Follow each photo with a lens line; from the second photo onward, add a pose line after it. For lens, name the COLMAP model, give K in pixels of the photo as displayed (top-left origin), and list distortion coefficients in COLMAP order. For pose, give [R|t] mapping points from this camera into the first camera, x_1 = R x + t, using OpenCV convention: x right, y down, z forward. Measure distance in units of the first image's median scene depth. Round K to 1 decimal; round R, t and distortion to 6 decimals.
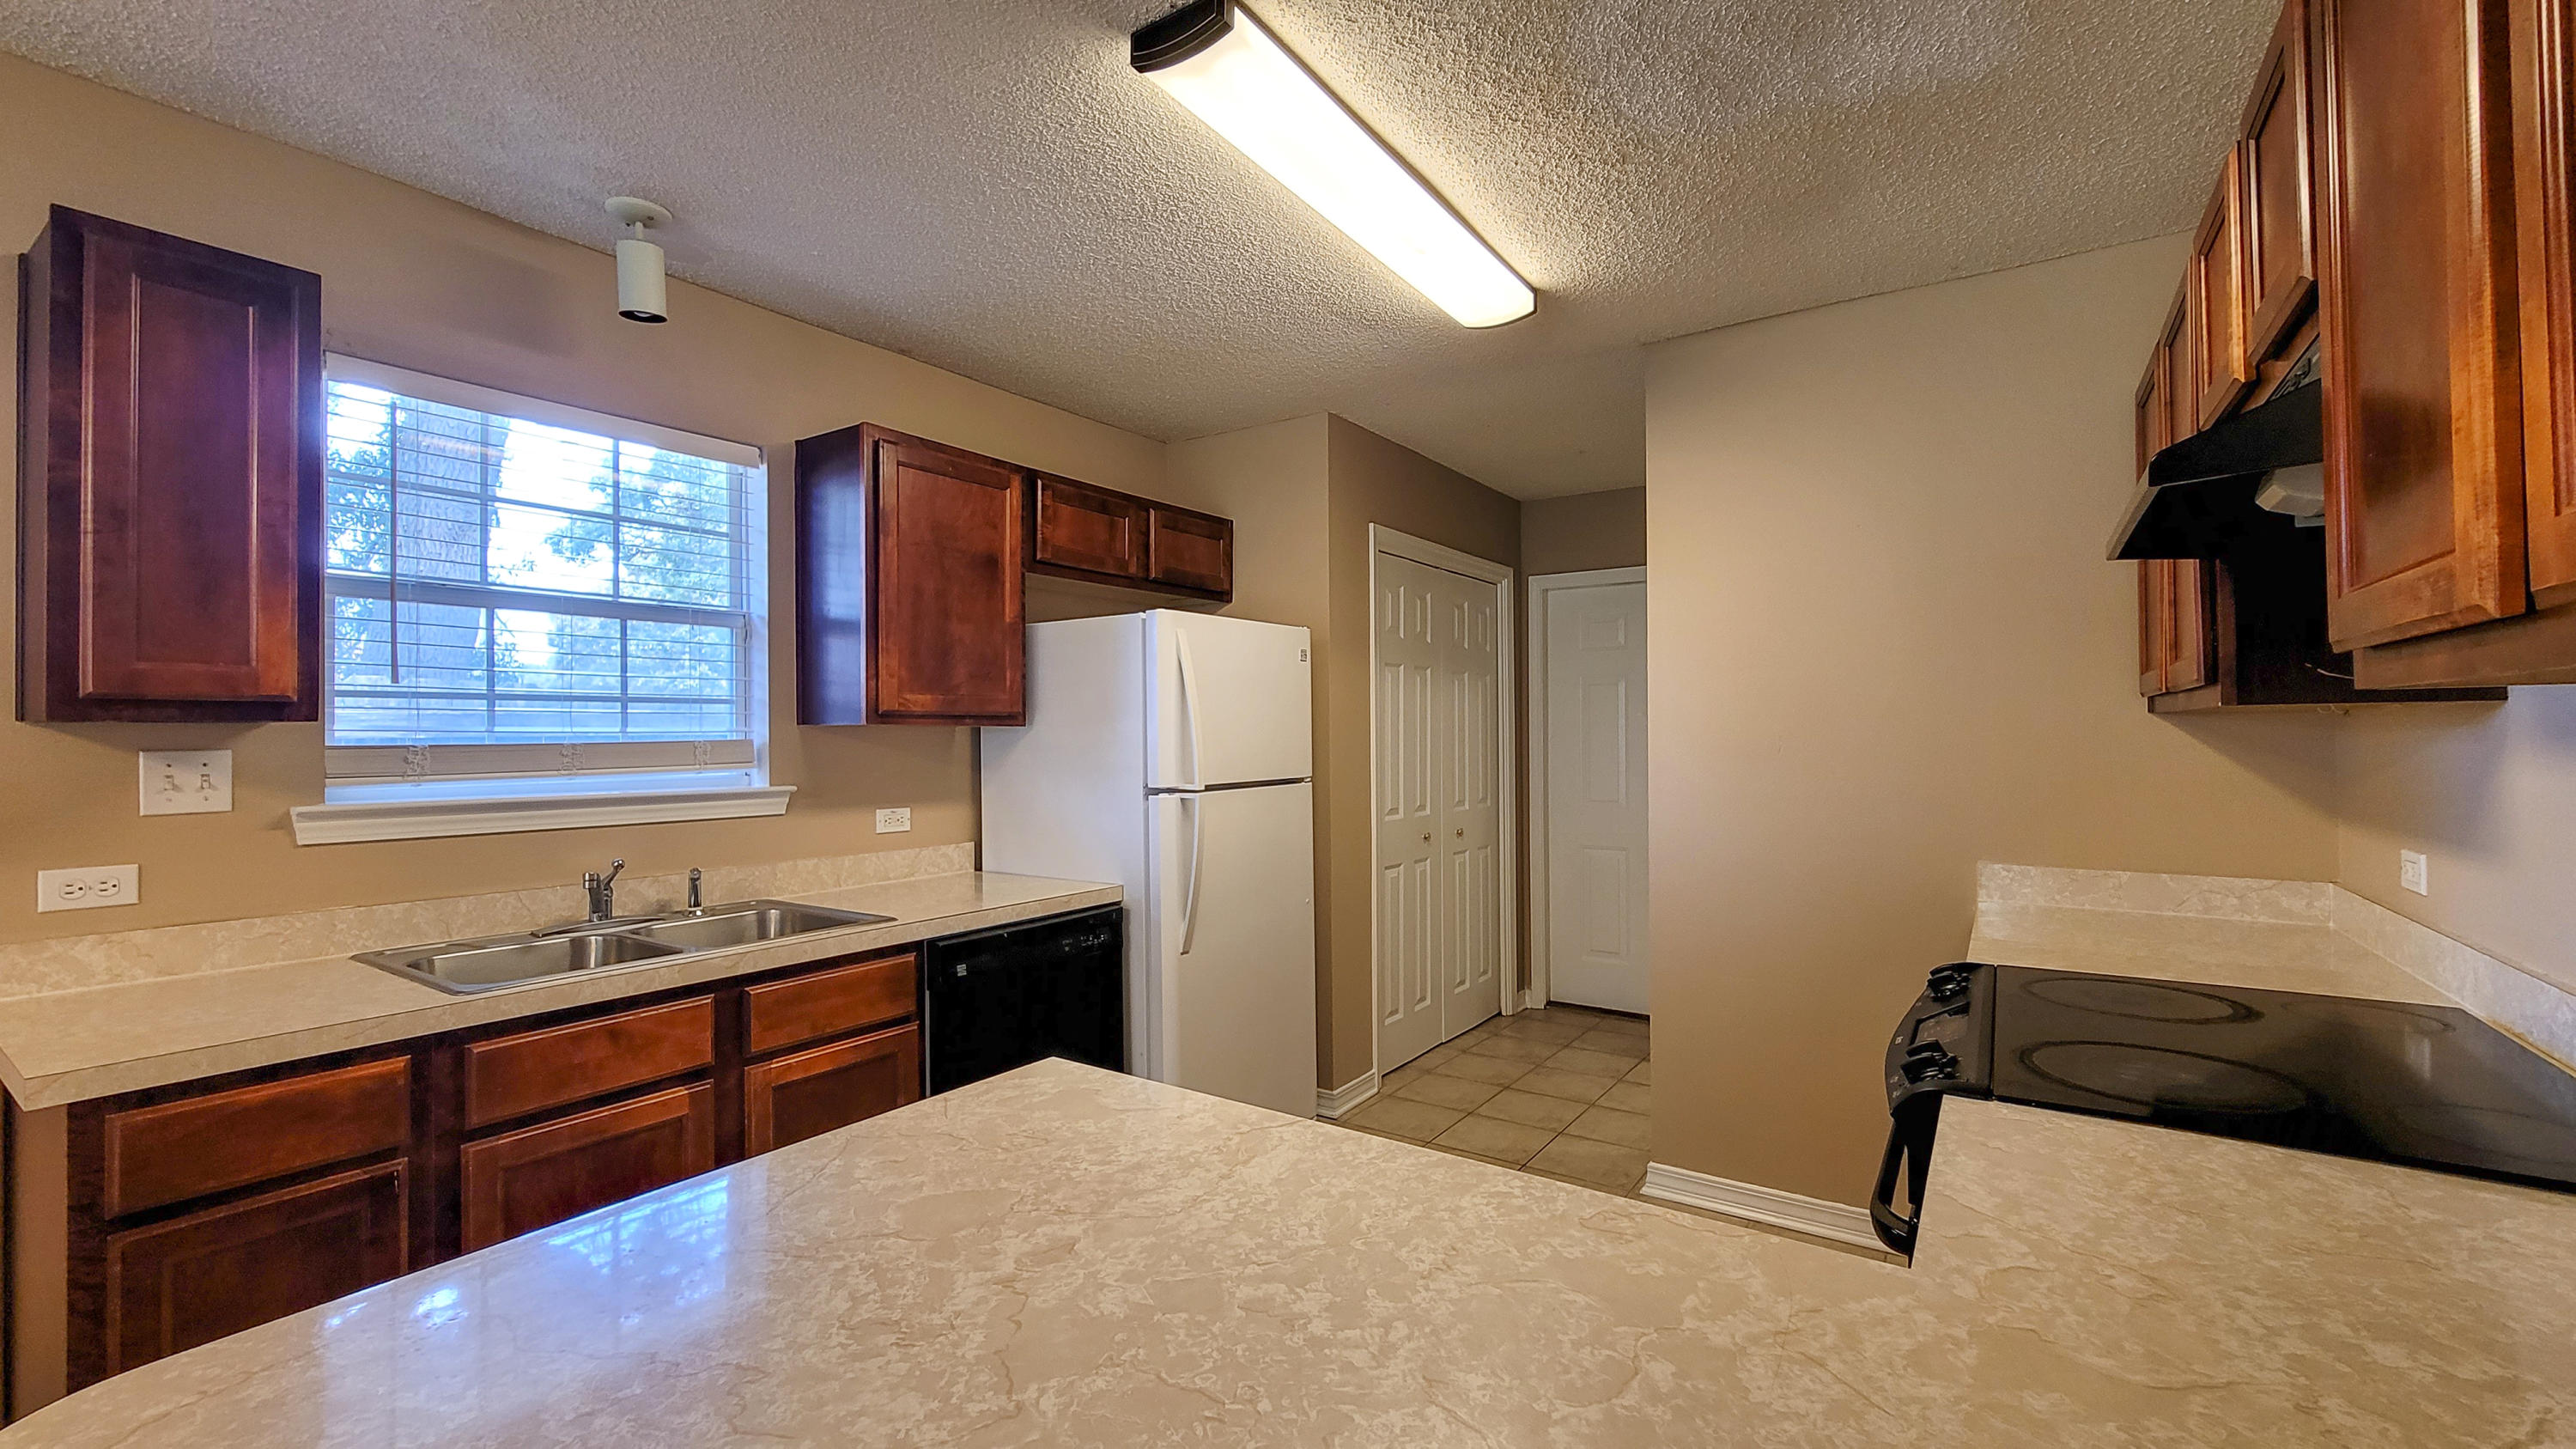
lens RADIAL K [[1054.6, 0, 1280.2], [0, 1054.6, 724.3], [0, 0, 1]] dist [-0.001265, -0.000504]
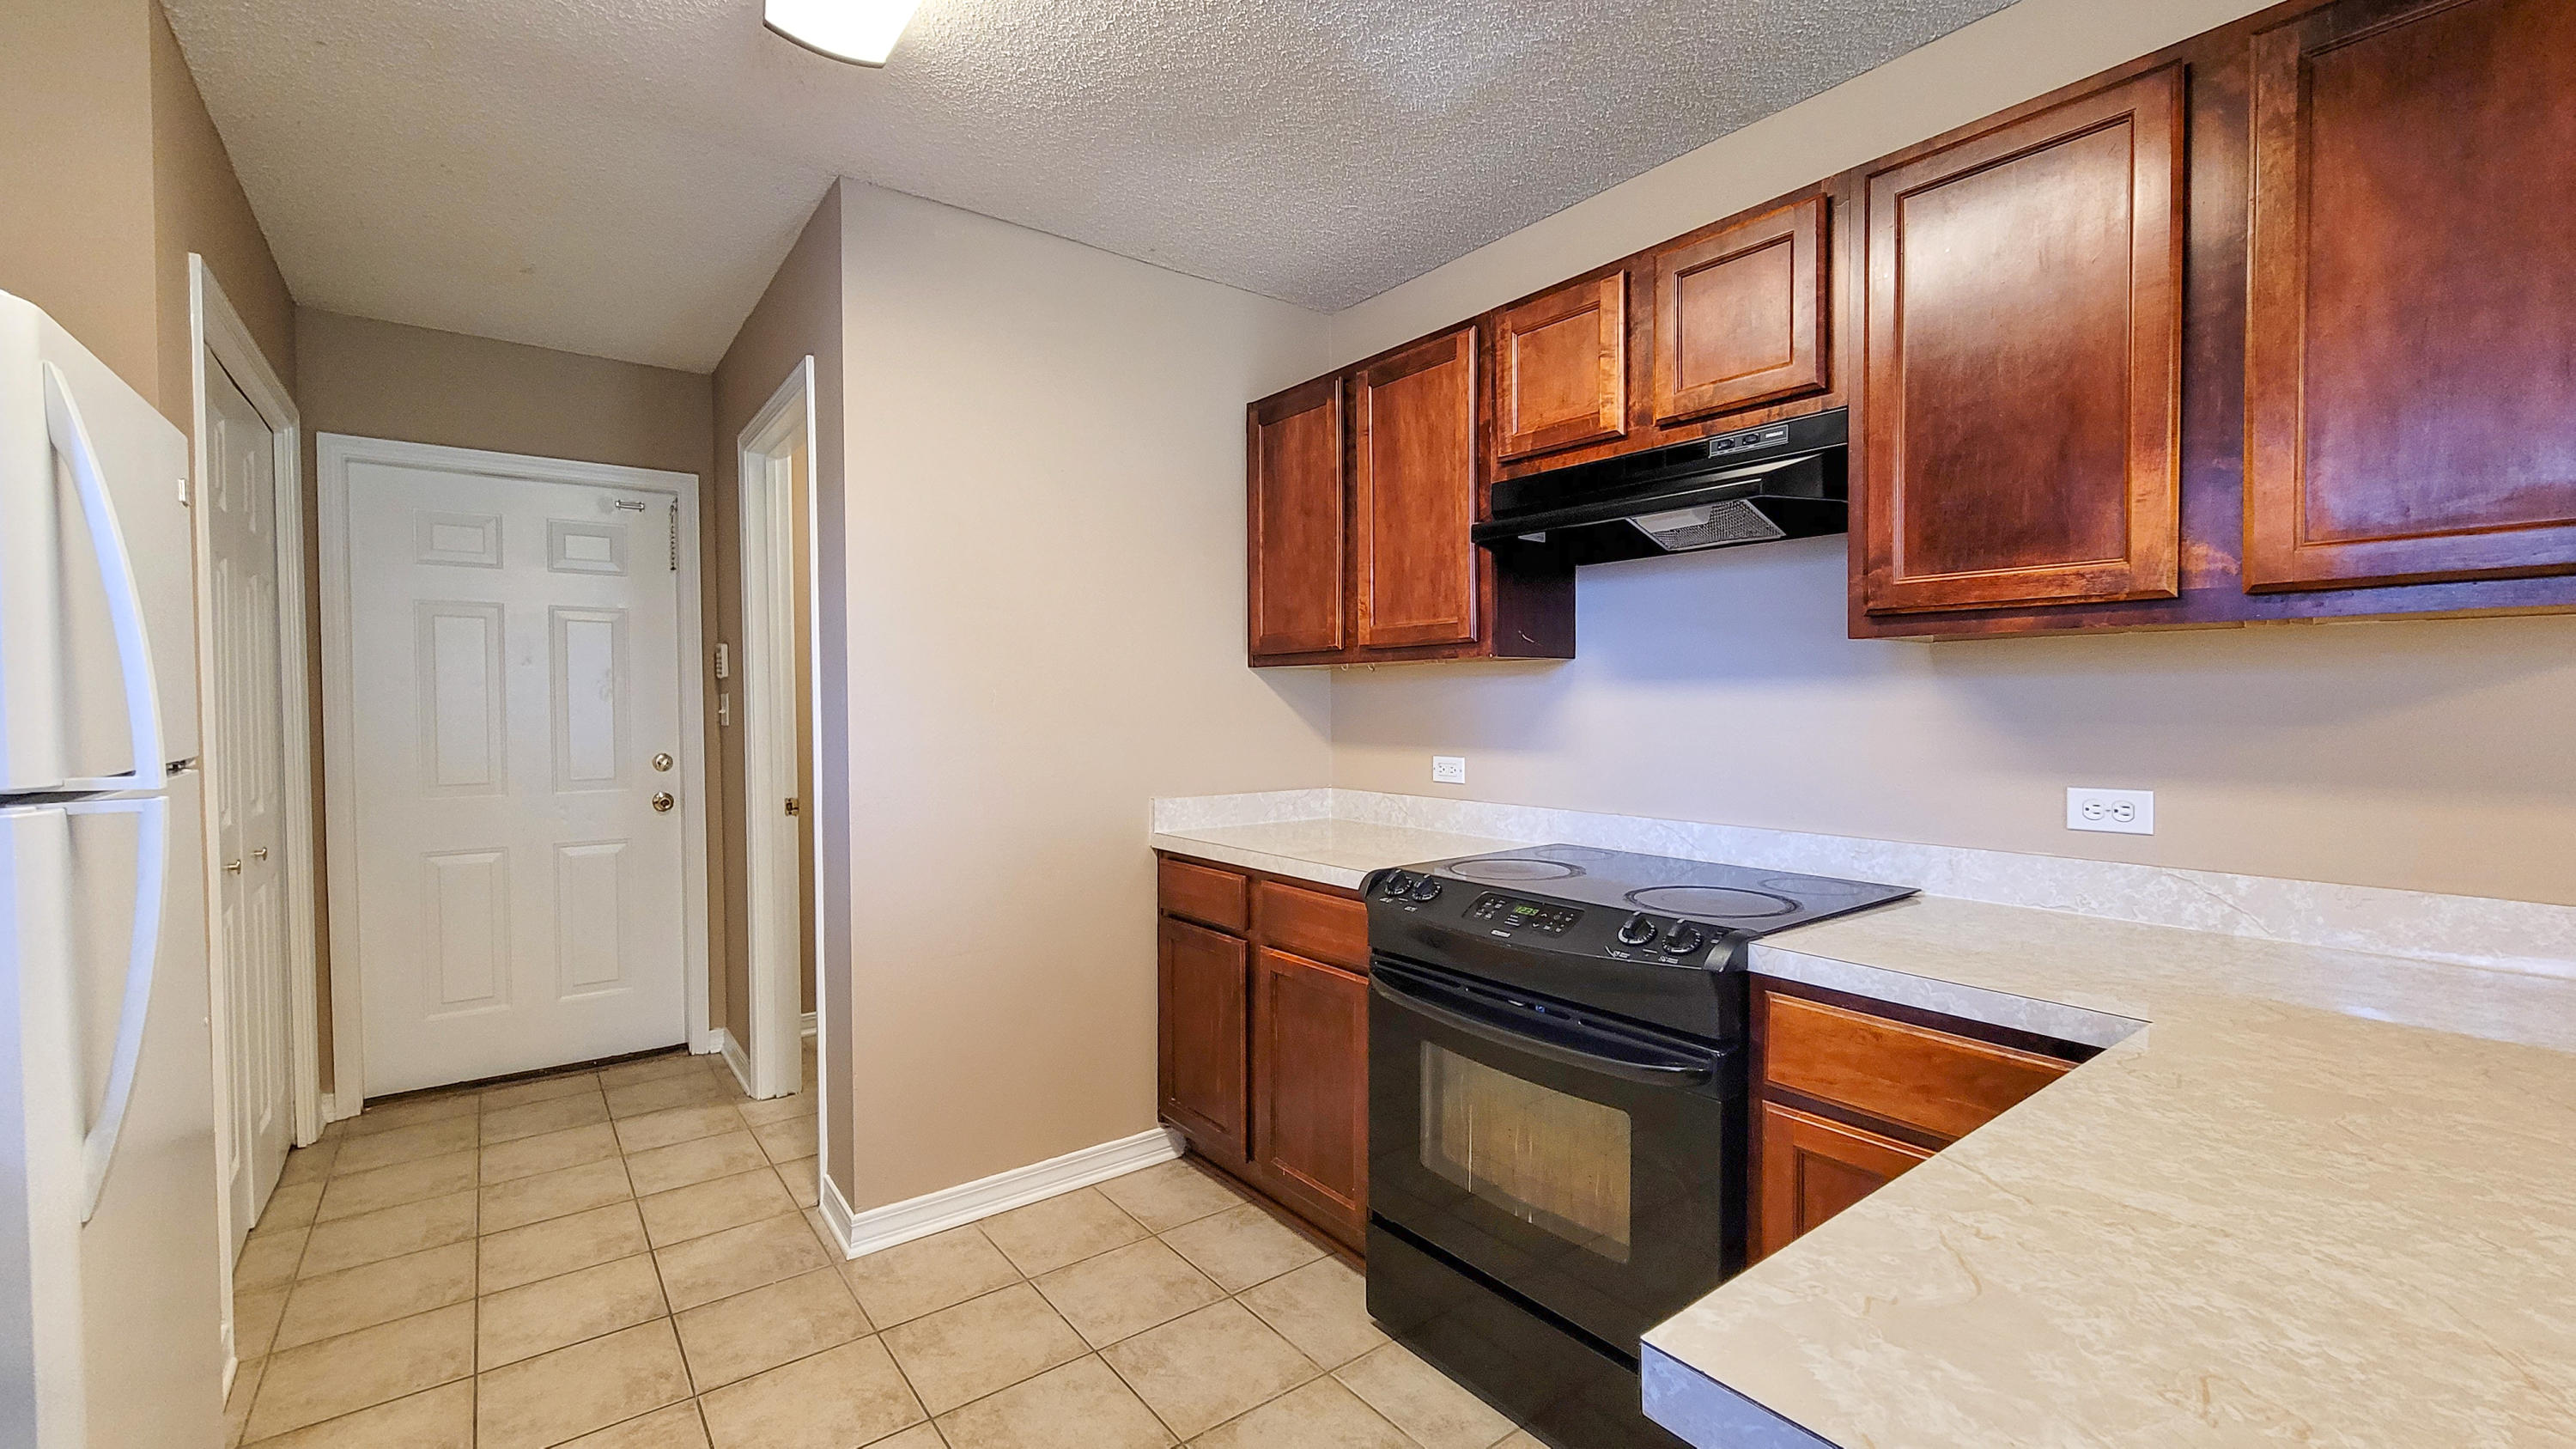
lens RADIAL K [[1050.9, 0, 1279.5], [0, 1050.9, 725.5], [0, 0, 1]] dist [-0.001542, 0.000104]
pose [[0.315453, -0.017180, 0.948786, -0.320770], [-0.006560, 0.999773, 0.020285, 0.028540], [-0.948919, -0.012622, 0.315268, 0.487292]]
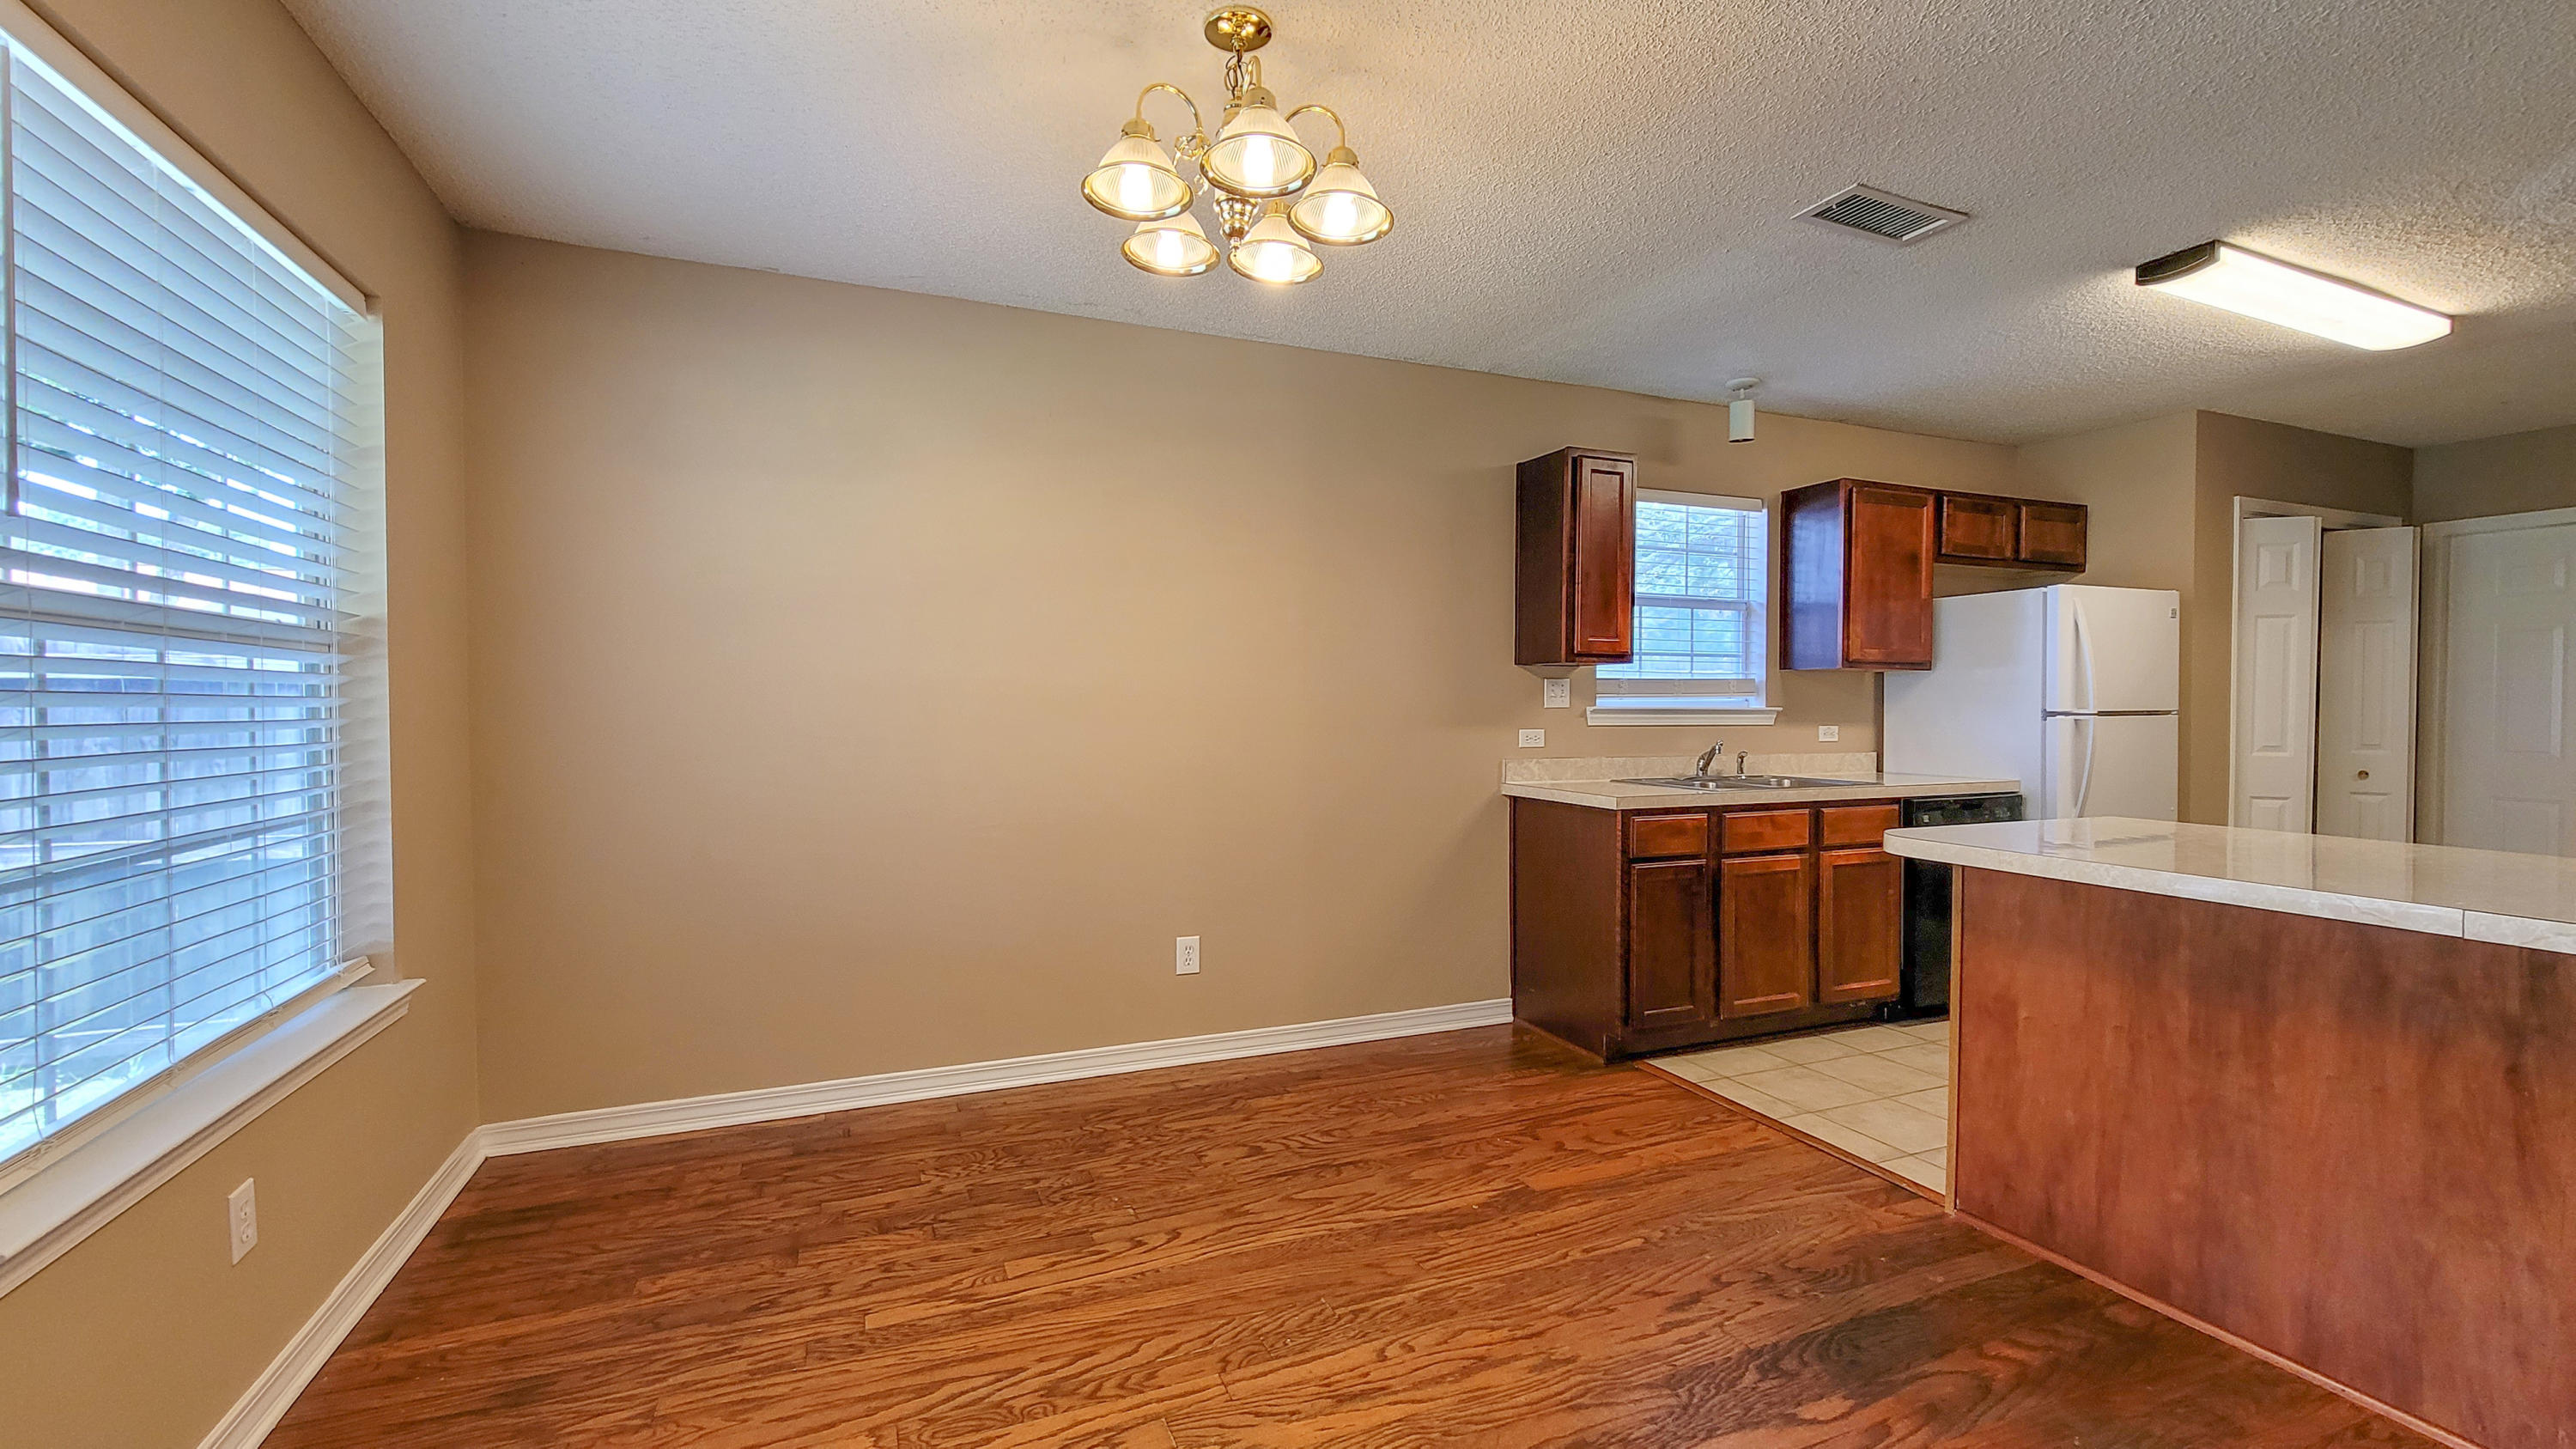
lens RADIAL K [[1054.6, 0, 1280.2], [0, 1054.6, 724.3], [0, 0, 1]] dist [-0.001265, -0.000504]
pose [[0.835426, 0.015865, -0.549373, -0.211984], [-0.000100, 0.999588, 0.028715, 0.037668], [0.549602, -0.023934, 0.835084, -0.762788]]
